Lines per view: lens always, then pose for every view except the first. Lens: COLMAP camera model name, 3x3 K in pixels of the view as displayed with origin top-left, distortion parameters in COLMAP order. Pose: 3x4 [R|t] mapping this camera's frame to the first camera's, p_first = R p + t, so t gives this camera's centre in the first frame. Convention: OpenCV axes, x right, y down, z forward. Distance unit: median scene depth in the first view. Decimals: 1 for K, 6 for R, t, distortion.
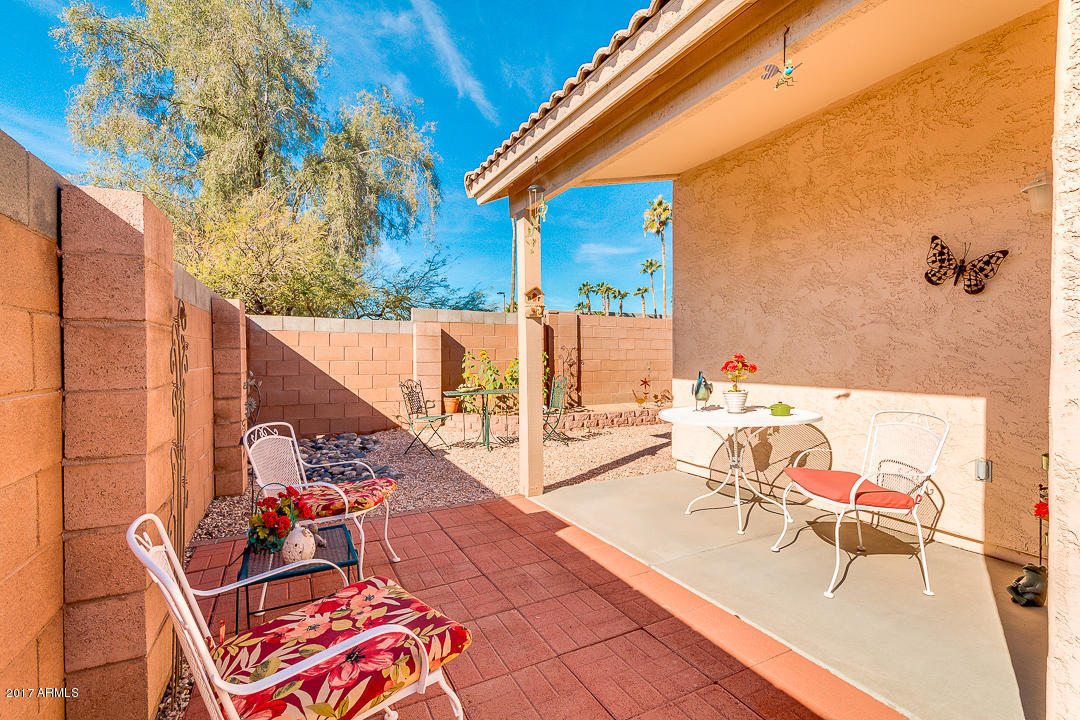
lens RADIAL K [[497.7, 0, 545.6], [0, 497.7, 359.3], [0, 0, 1]] dist [0.001369, -0.000023]
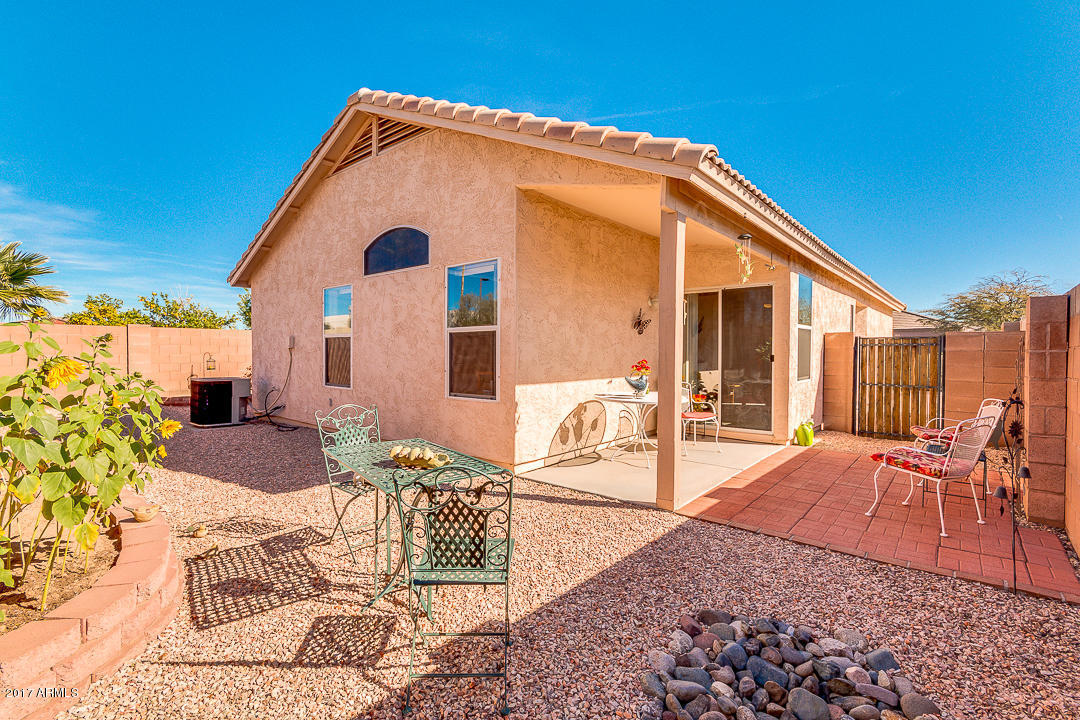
lens RADIAL K [[497.7, 0, 544.0], [0, 497.7, 360.0], [0, 0, 1]] dist [0.001369, -0.000023]
pose [[-0.386320, -0.012978, 0.922273, -0.911265], [0.009828, 0.999786, 0.018185, -0.038893], [-0.922312, 0.016089, -0.386110, 1.763133]]
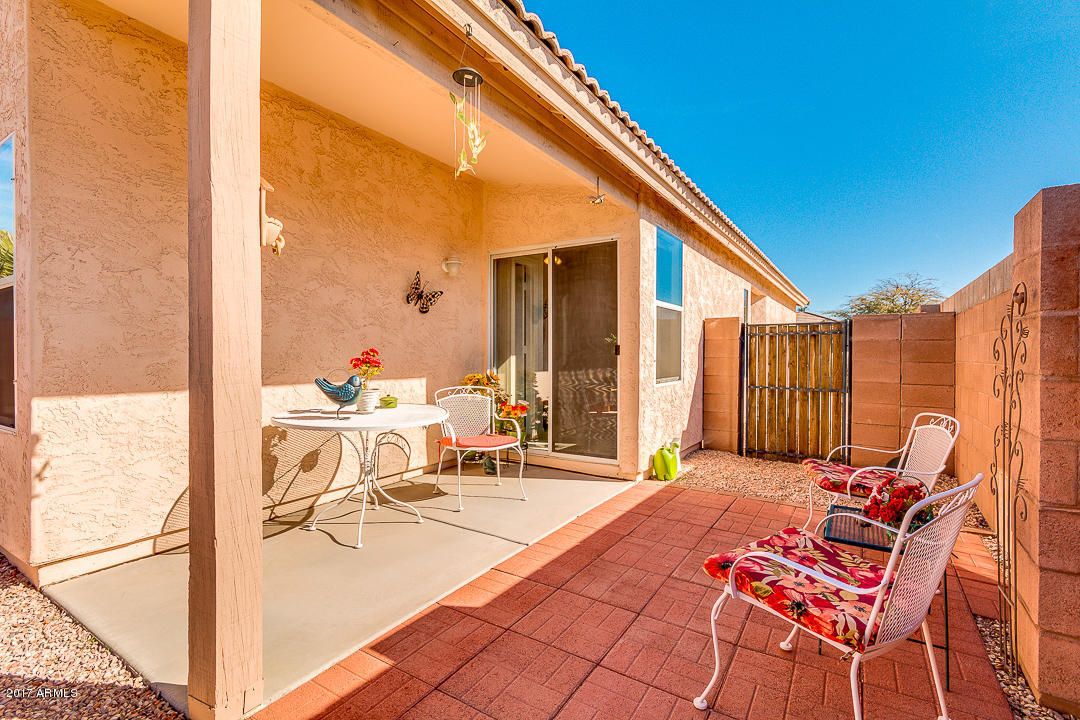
lens RADIAL K [[497.7, 0, 544.9], [0, 497.7, 361.4], [0, 0, 1]] dist [0.001369, -0.000023]
pose [[-0.505992, -0.009617, 0.862484, -0.527718], [0.009702, 0.999811, 0.016840, 0.000183], [-0.862483, 0.016888, -0.505804, 1.084095]]
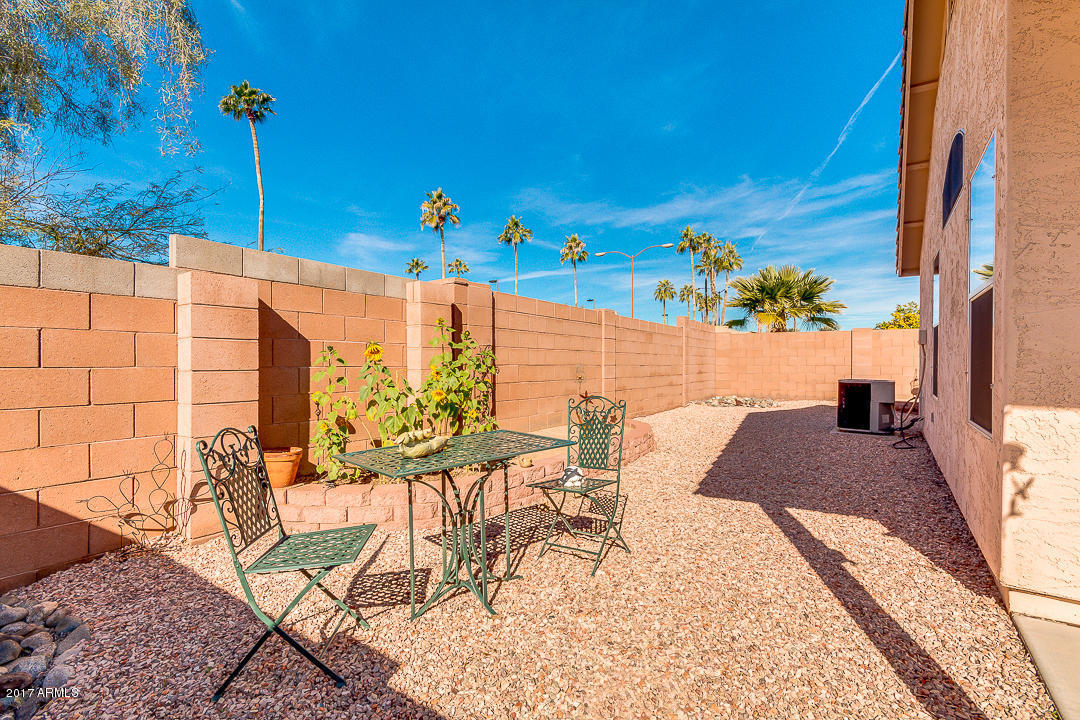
lens RADIAL K [[497.7, 0, 547.9], [0, 497.7, 362.1], [0, 0, 1]] dist [0.001369, -0.000023]
pose [[0.878539, 0.000639, 0.477669, -0.409222], [0.002297, 0.999982, -0.005563, 0.003057], [-0.477664, 0.005985, 0.878522, 1.067263]]
